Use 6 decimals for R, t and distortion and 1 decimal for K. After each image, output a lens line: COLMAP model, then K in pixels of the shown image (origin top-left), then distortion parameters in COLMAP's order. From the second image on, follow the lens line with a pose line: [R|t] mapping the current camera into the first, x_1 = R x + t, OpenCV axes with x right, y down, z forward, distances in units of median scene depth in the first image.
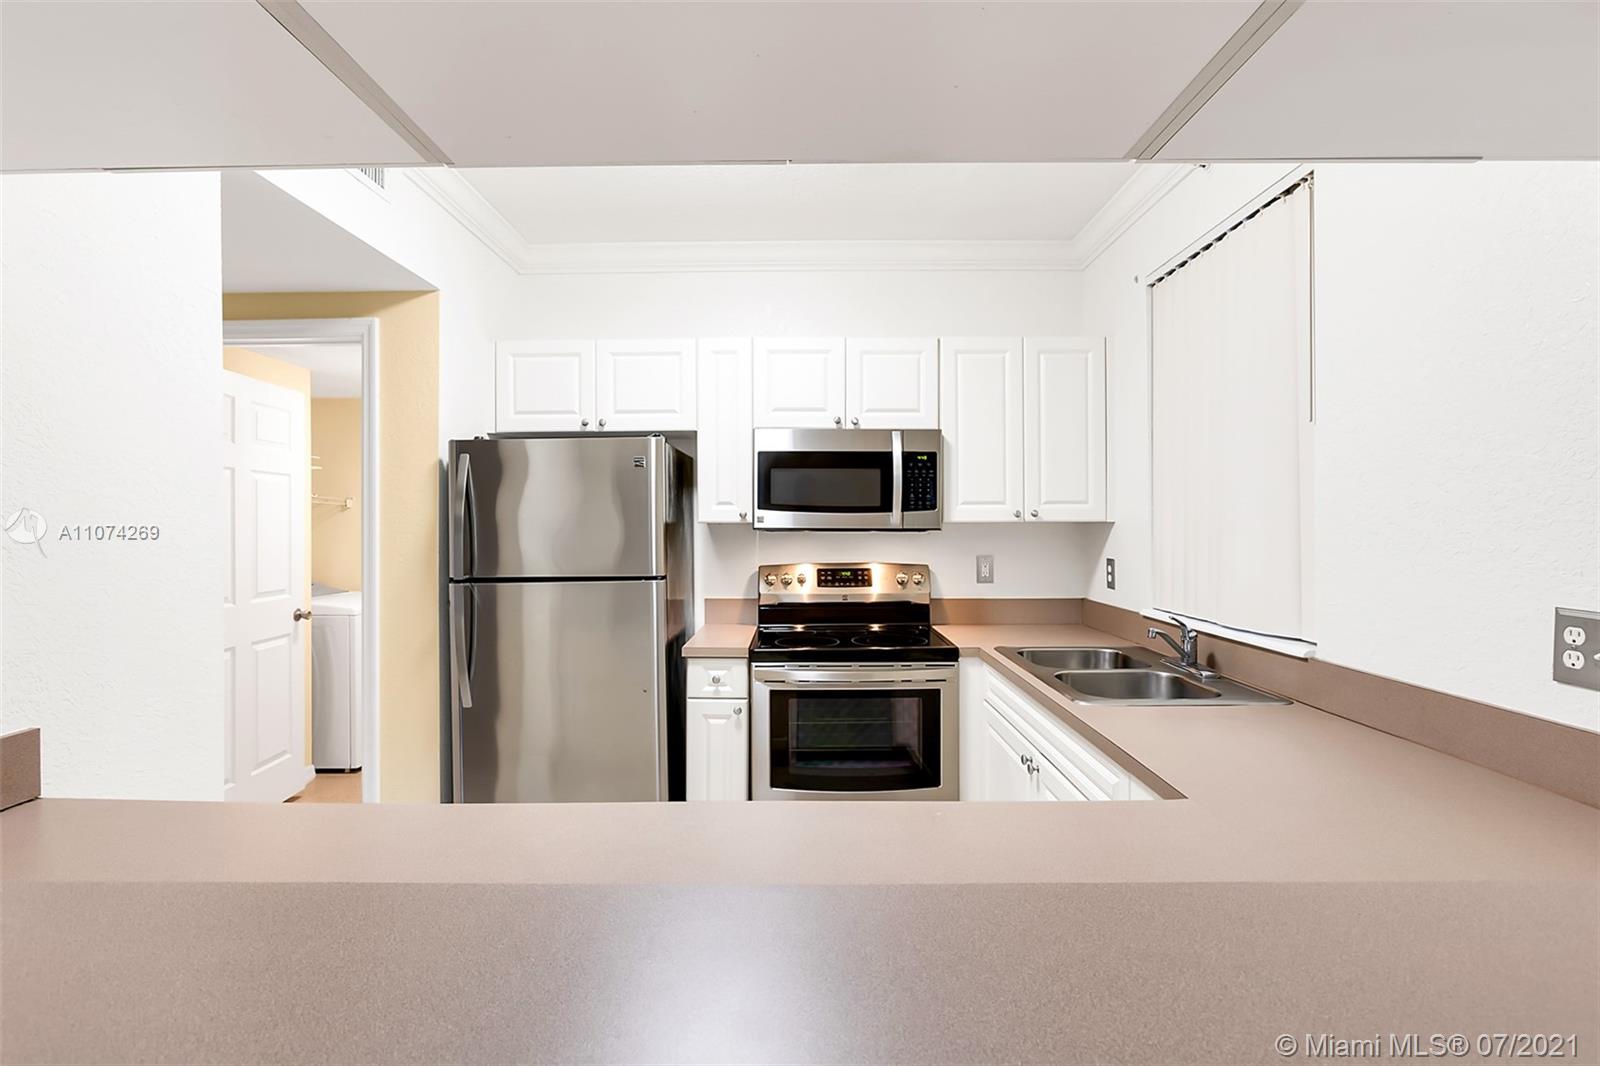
lens RADIAL K [[734.2, 0, 803.4], [0, 734.2, 522.6], [0, 0, 1]] dist [-0.014231, 0.002871]
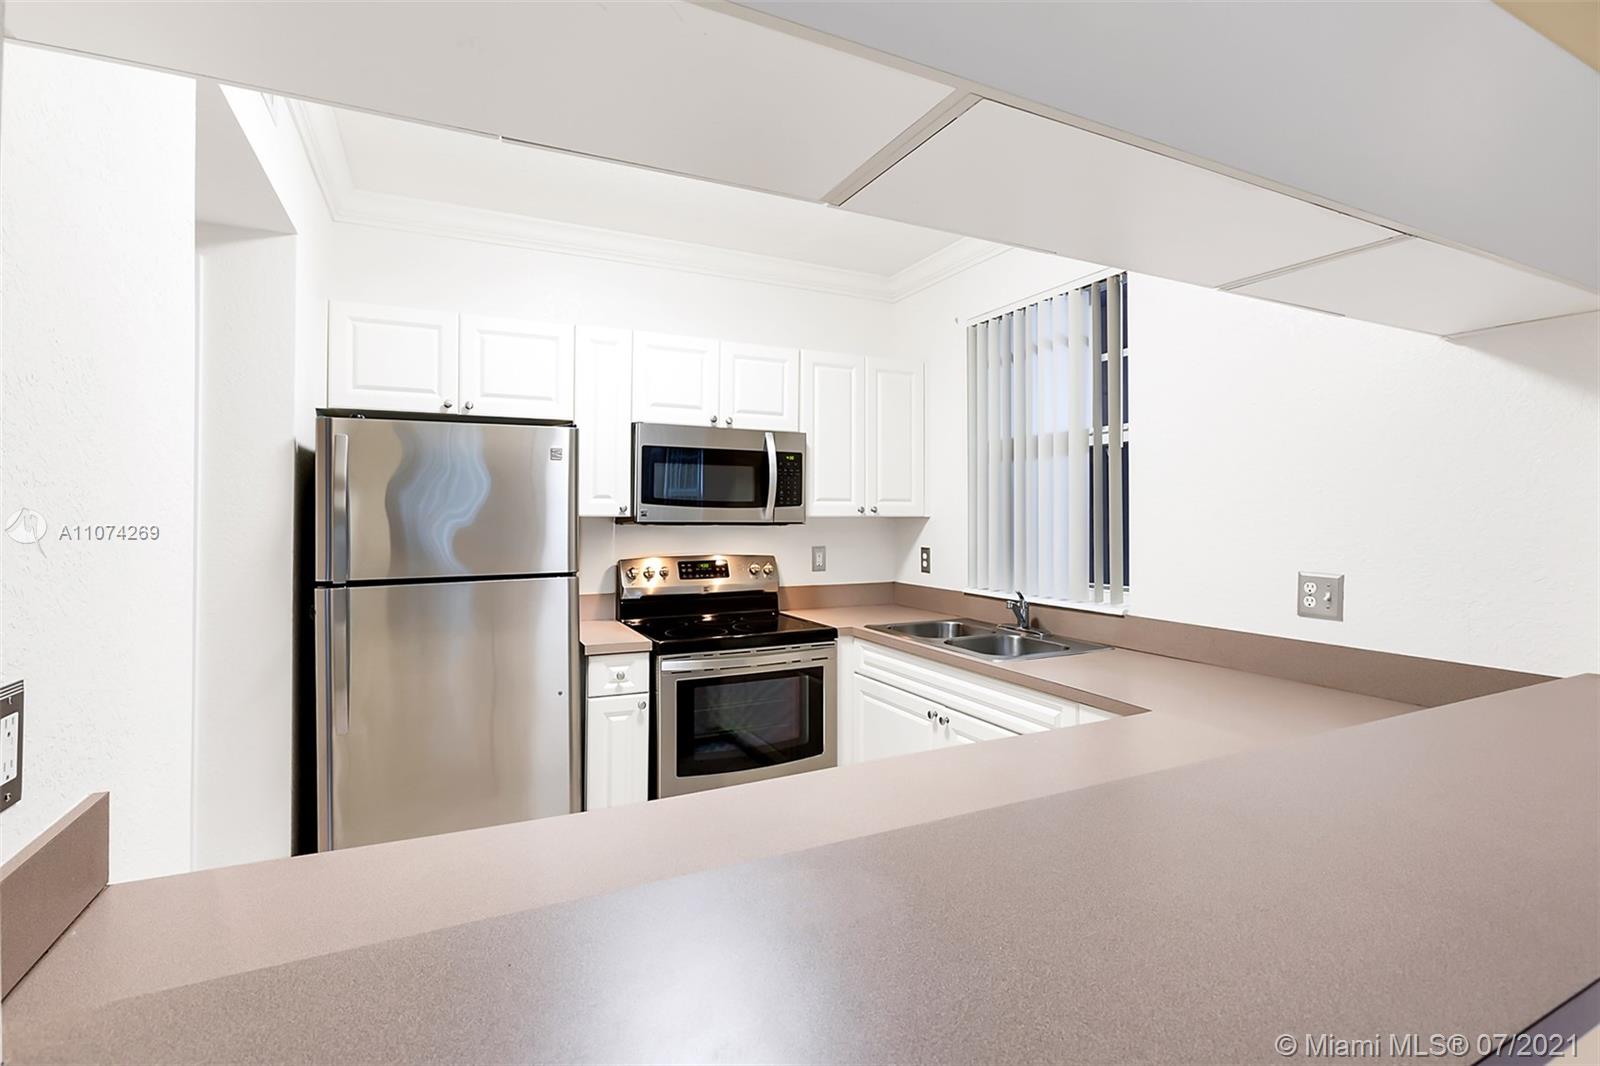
lens RADIAL K [[734.2, 0, 797.4], [0, 734.2, 510.2], [0, 0, 1]] dist [-0.014231, 0.002871]
pose [[0.897541, 0.007822, 0.440861, -0.310020], [-0.003997, 0.999946, -0.009605, 0.000265], [-0.440912, 0.006859, 0.897524, 0.009859]]
